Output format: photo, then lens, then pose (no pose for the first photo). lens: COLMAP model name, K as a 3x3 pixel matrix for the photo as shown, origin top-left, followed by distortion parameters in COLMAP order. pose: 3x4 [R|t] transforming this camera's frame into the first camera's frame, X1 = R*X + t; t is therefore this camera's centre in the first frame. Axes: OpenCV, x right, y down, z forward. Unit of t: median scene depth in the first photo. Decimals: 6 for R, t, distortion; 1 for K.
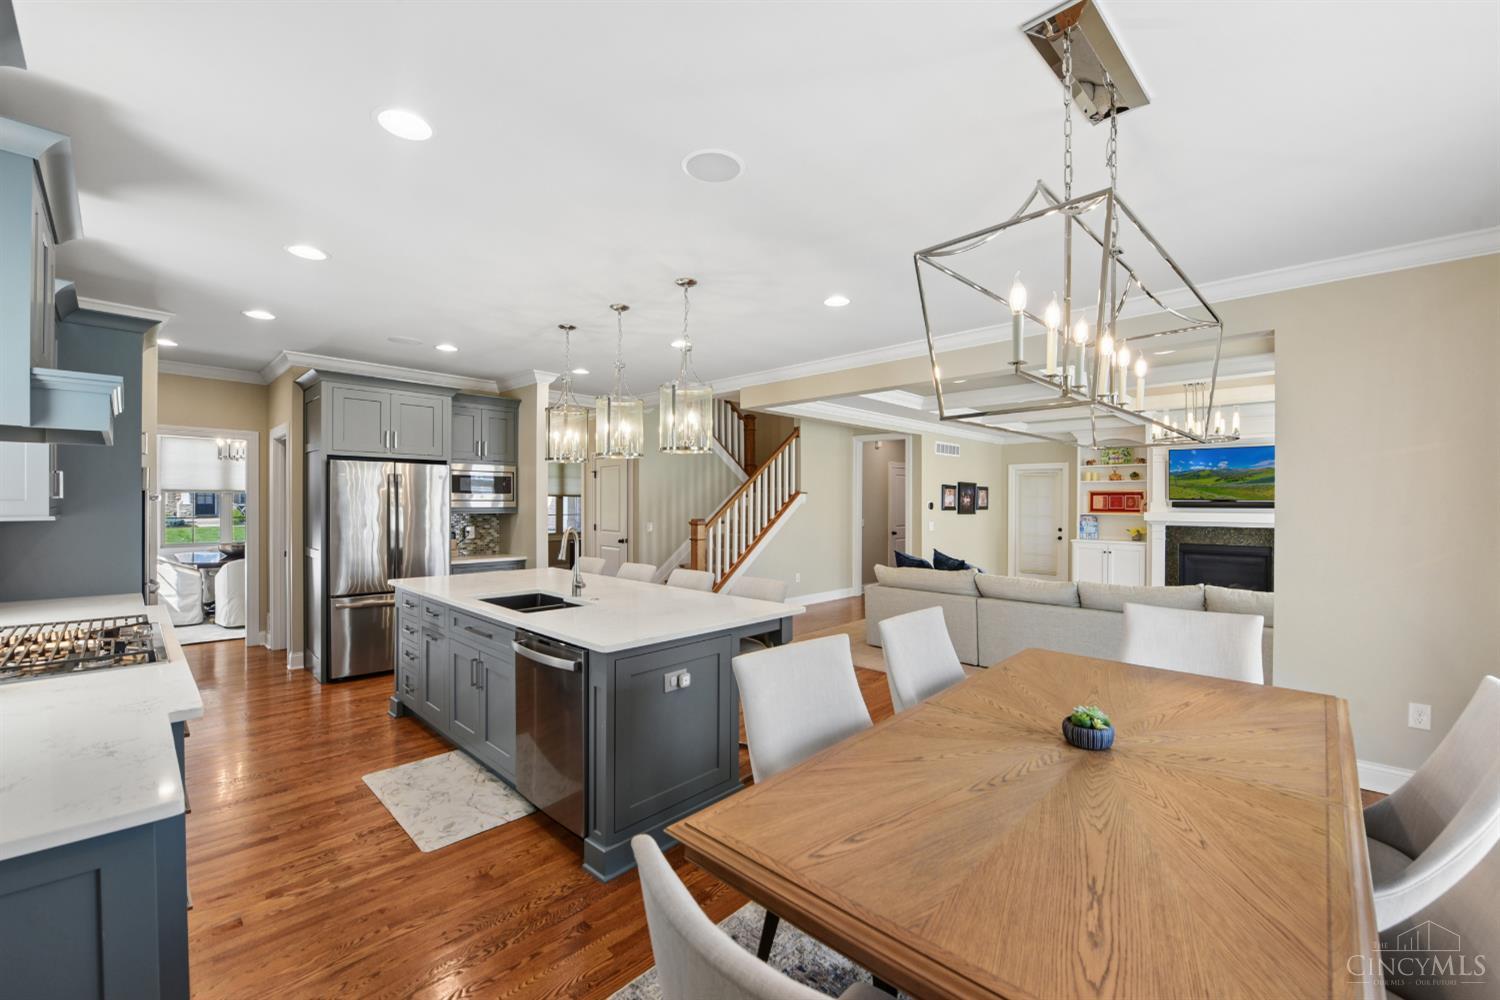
lens RADIAL K [[606.7, 0, 750.0], [0, 606.7, 500.0], [0, 0, 1]] dist [-0.001421, -0.000200]
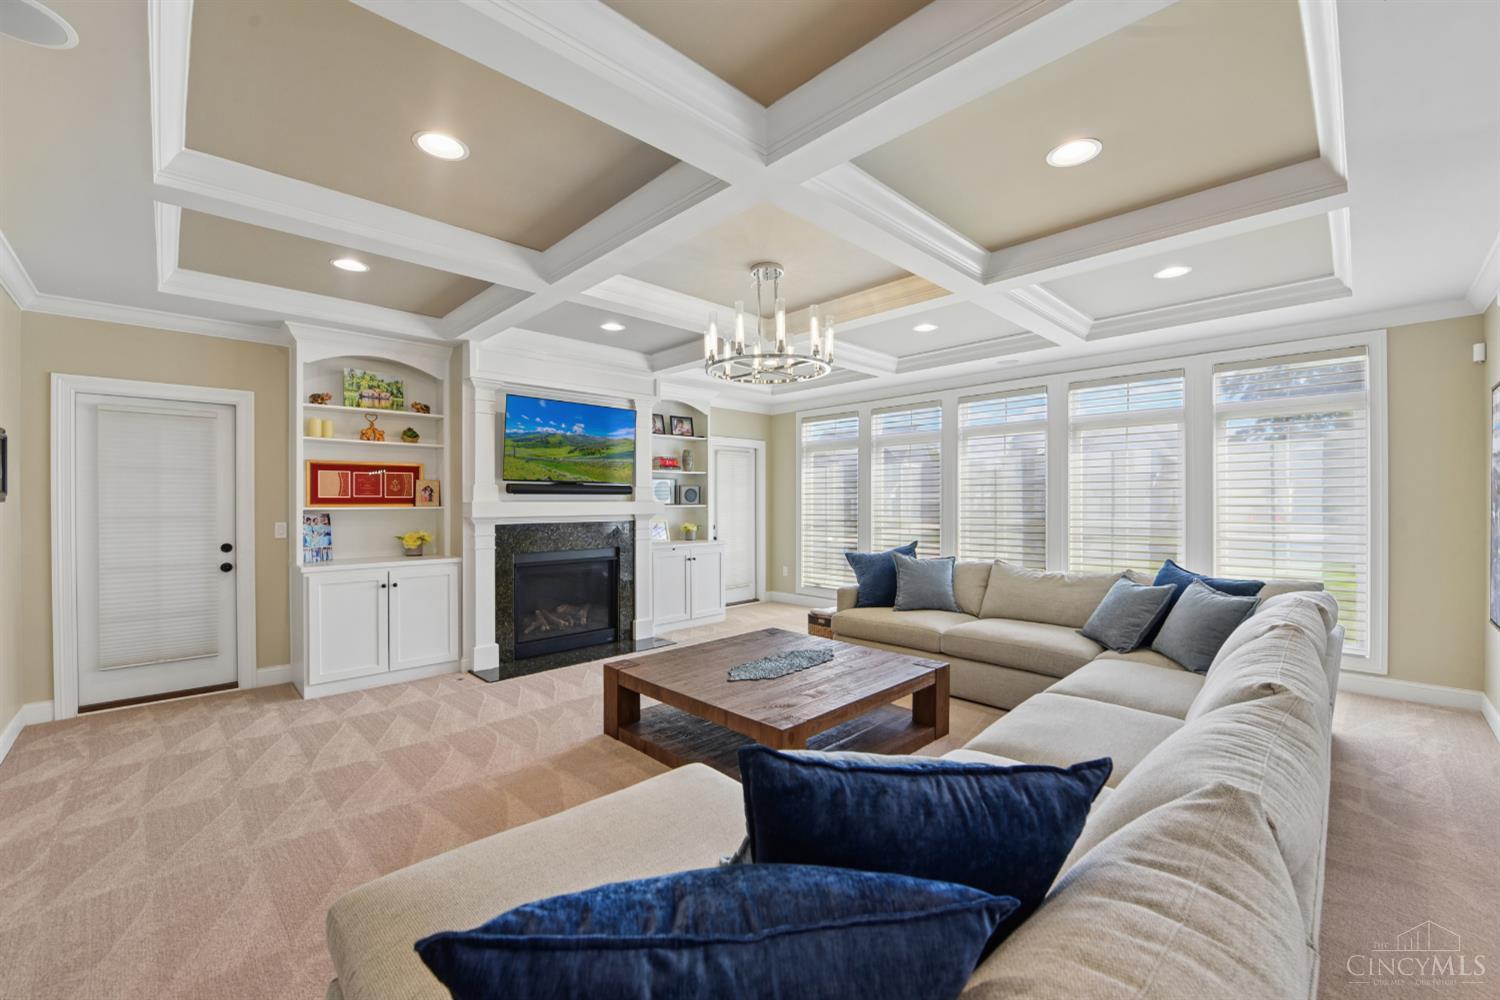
lens RADIAL K [[606.7, 0, 750.0], [0, 606.7, 500.0], [0, 0, 1]] dist [-0.001421, -0.000200]
pose [[0.036229, -0.007894, 0.999312, 0.116665], [-0.004423, 0.999958, 0.008059, 0.012216], [-0.999334, -0.004712, 0.036193, 0.719055]]
